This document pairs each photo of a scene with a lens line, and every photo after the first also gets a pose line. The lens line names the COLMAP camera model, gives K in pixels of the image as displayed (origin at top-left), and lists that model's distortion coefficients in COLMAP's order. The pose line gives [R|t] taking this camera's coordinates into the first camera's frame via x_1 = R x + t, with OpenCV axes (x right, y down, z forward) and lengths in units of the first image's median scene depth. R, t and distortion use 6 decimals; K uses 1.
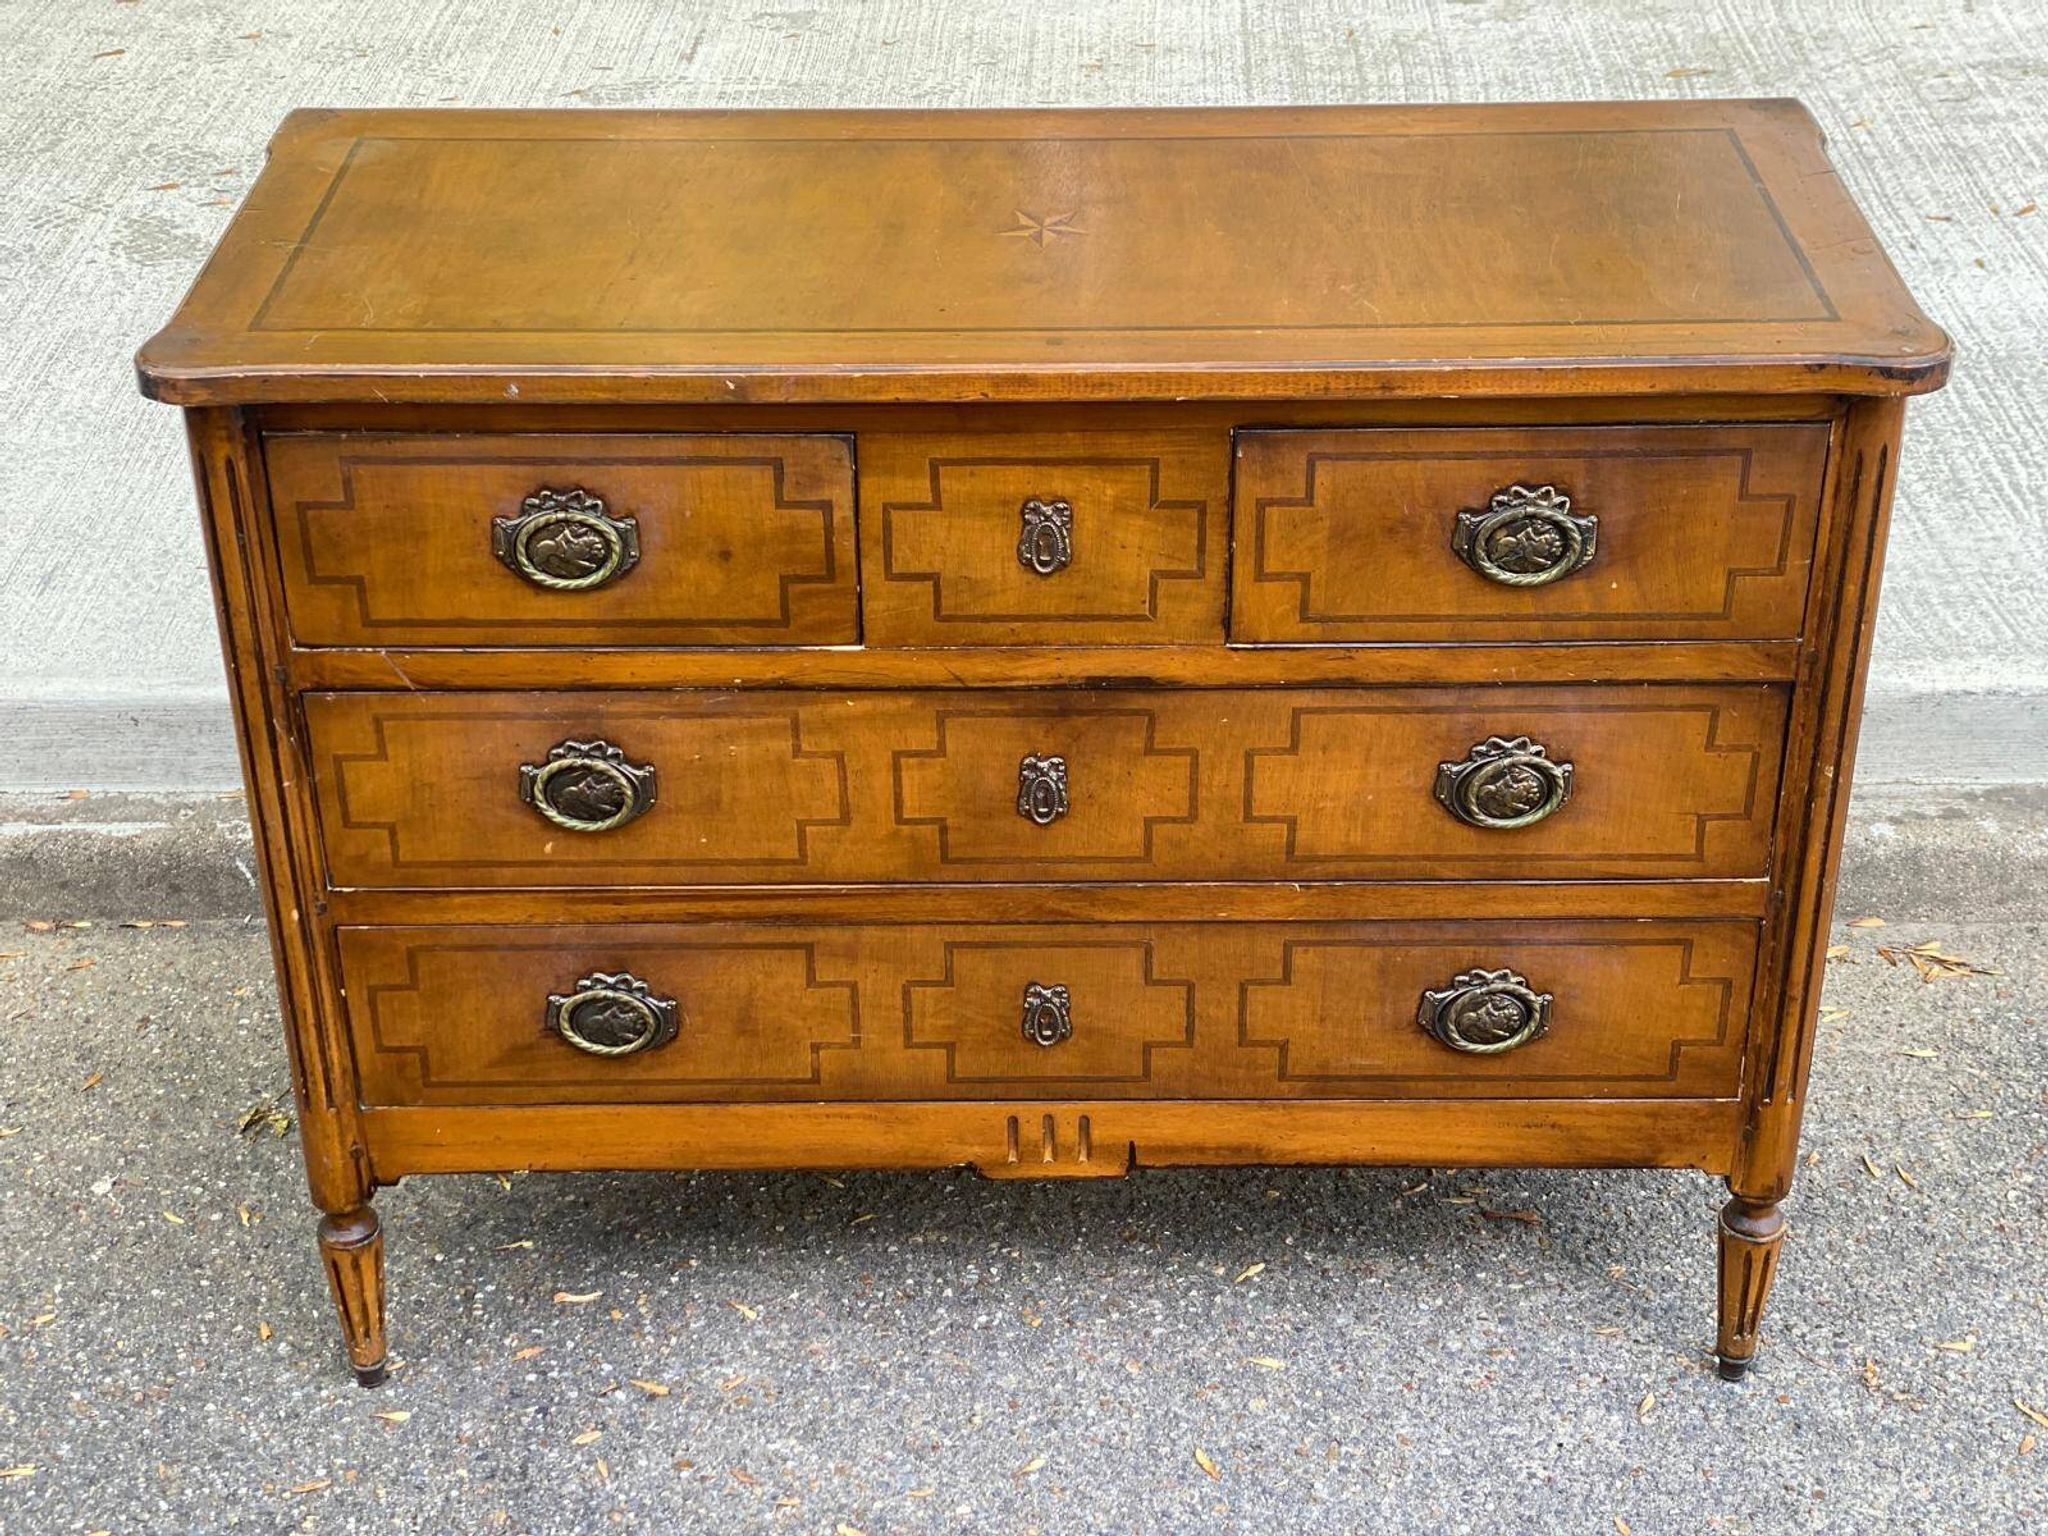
lens RADIAL K [[3150.8, 0, 1007.3], [0, 3150.8, 757.5], [0, 0, 1]] dist [0.100781, 0.000000]
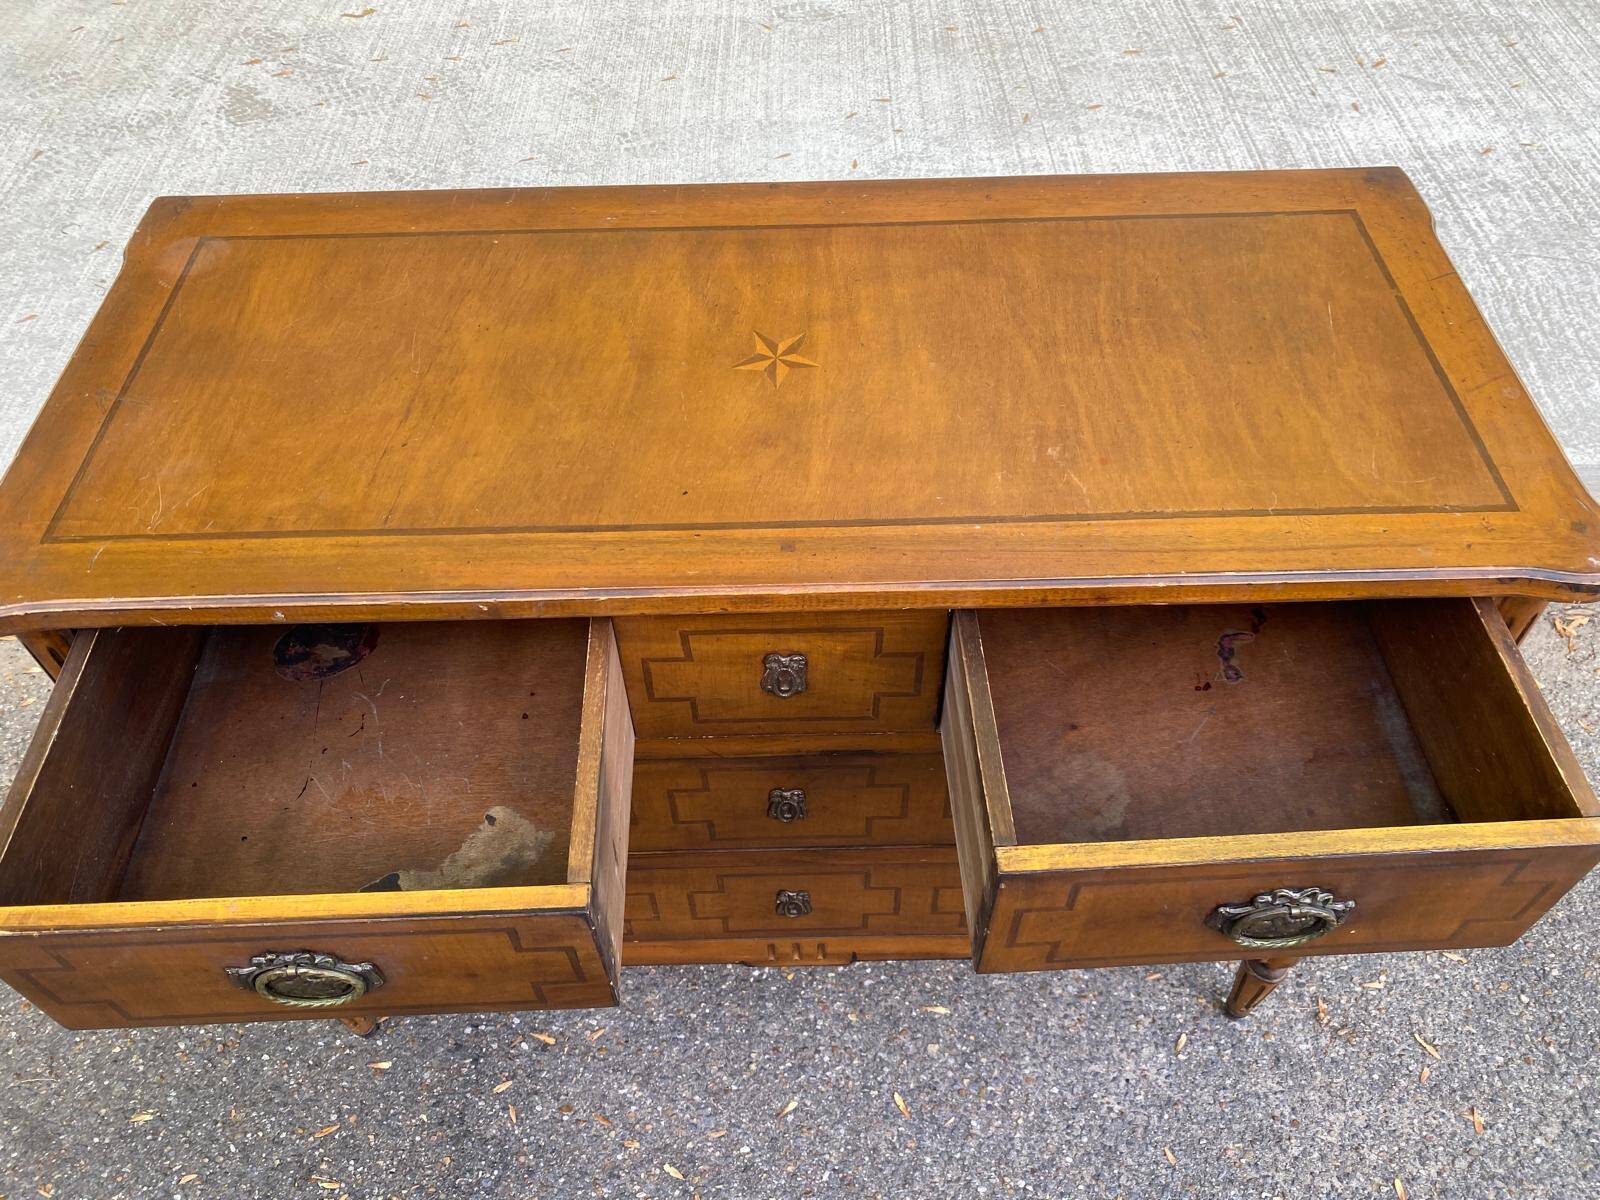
lens RADIAL K [[1241.4, 0, 790.7], [0, 1241.4, 591.9], [0, 0, 1]] dist [0.013858, -0.011341]
pose [[0.999747, -0.022181, 0.003733, 0.012963], [0.019735, 0.944631, 0.327539, -0.235610], [-0.010791, -0.327383, 0.944830, 0.553801]]
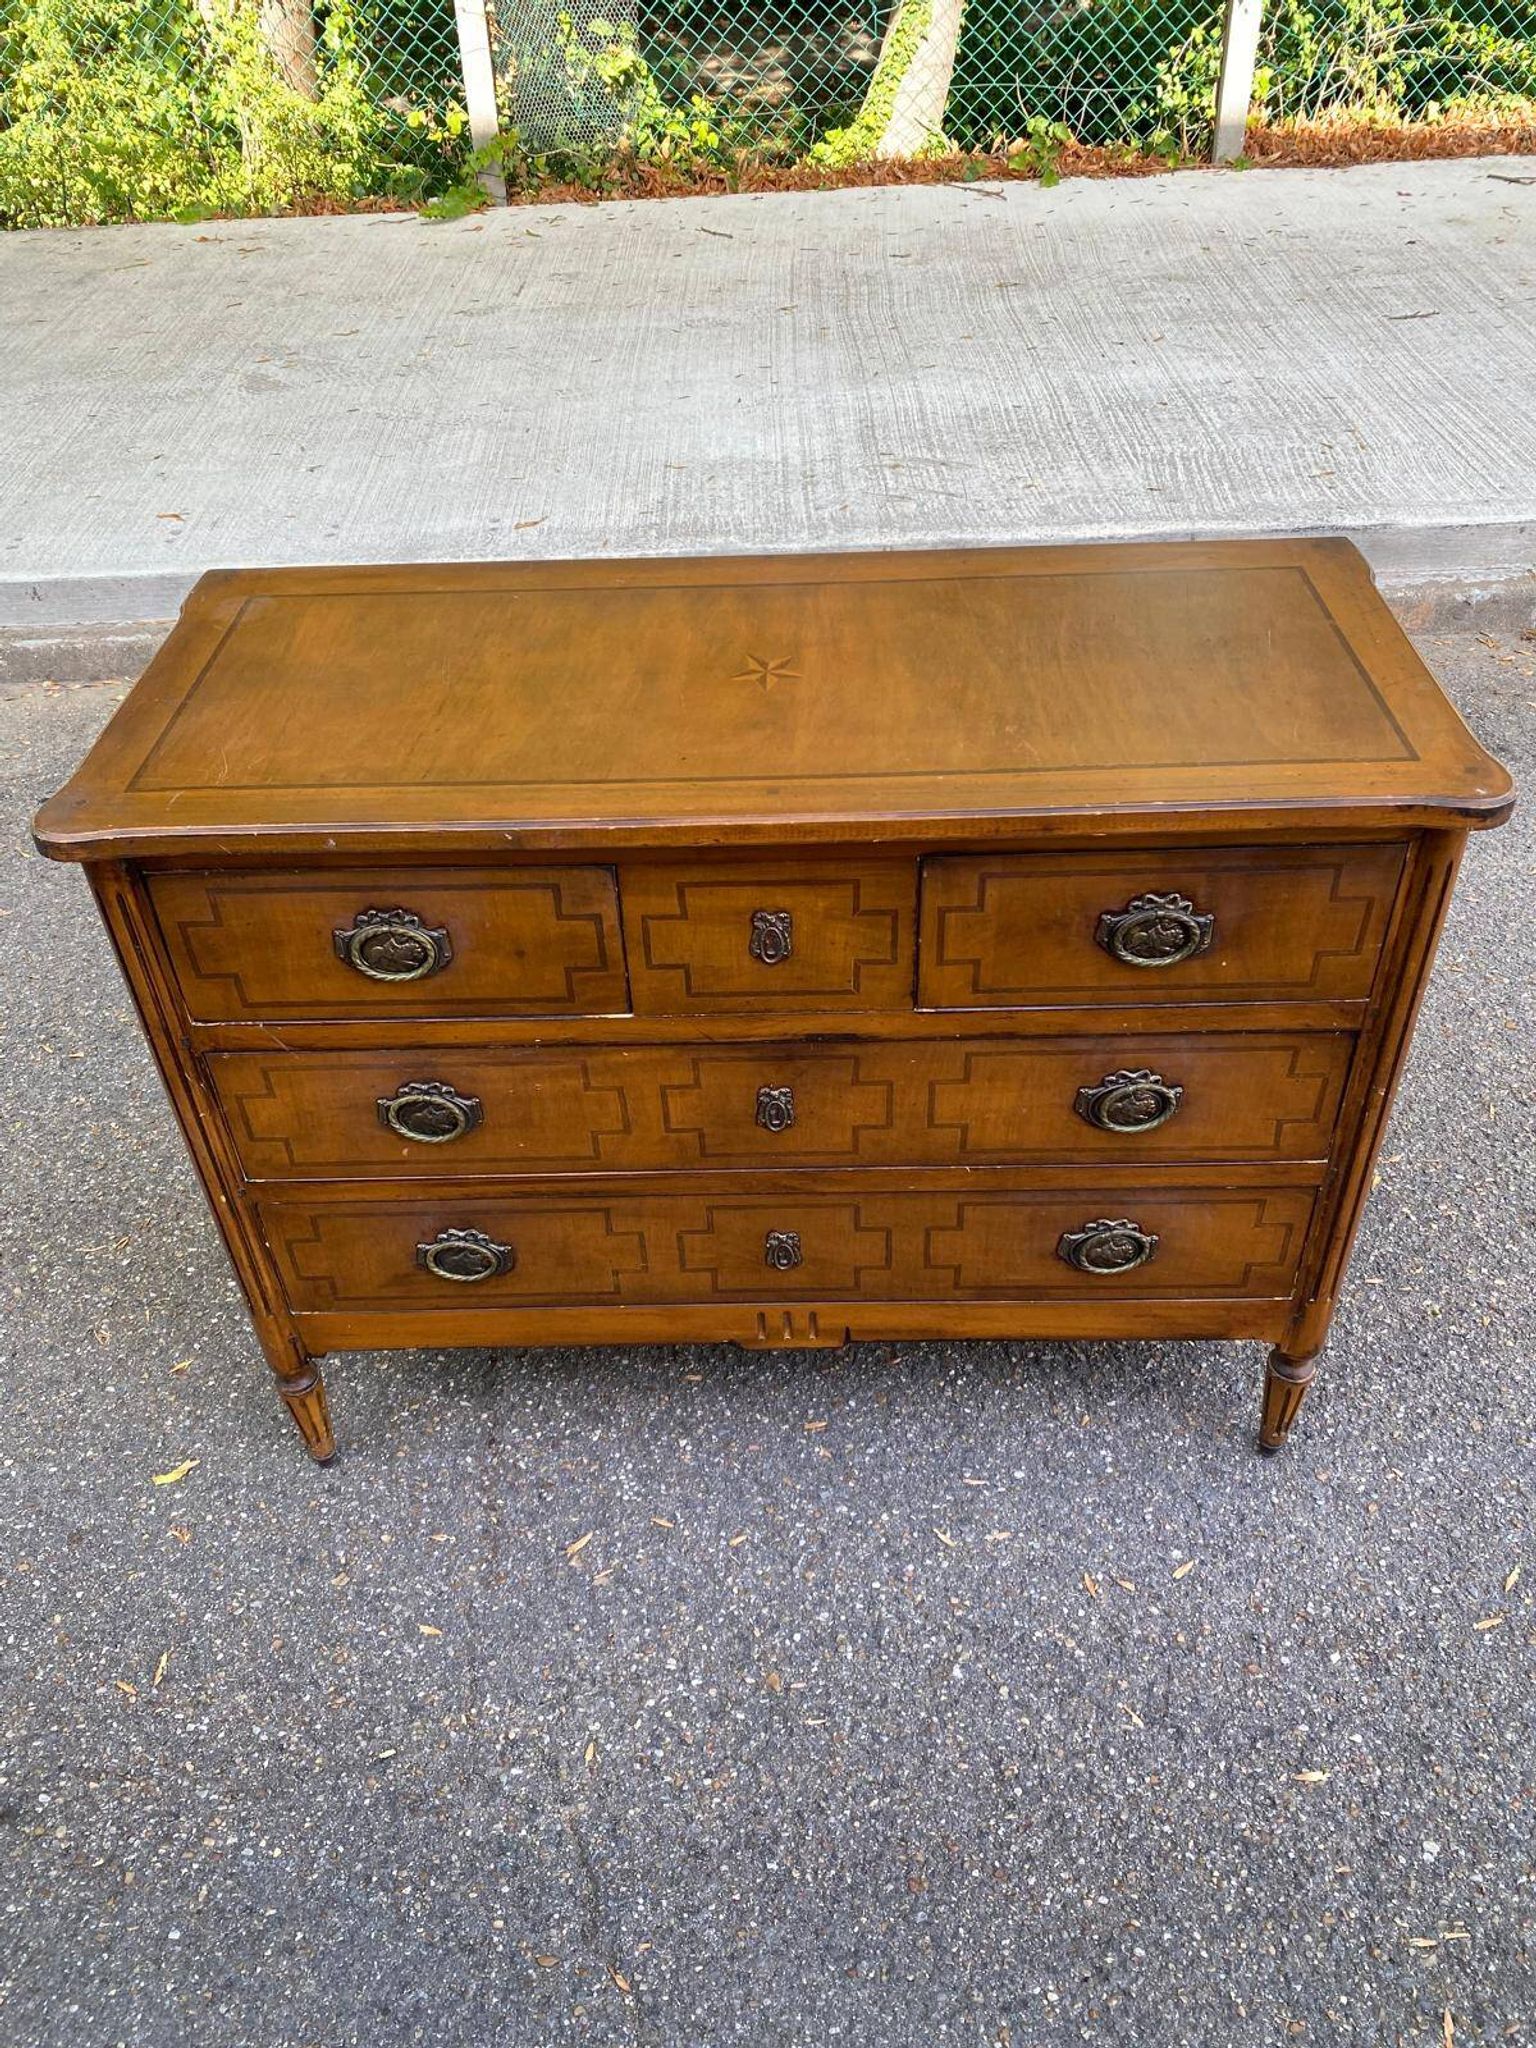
lens RADIAL K [[1589.0, 0, 758.9], [0, 1589.0, 998.5], [0, 0, 1]] dist [0.013858, -0.011341]
pose [[0.999574, -0.017131, -0.023609, 0.020957], [0.020287, 0.989844, 0.140705, -0.128232], [0.020959, -0.141124, 0.989770, 0.352973]]
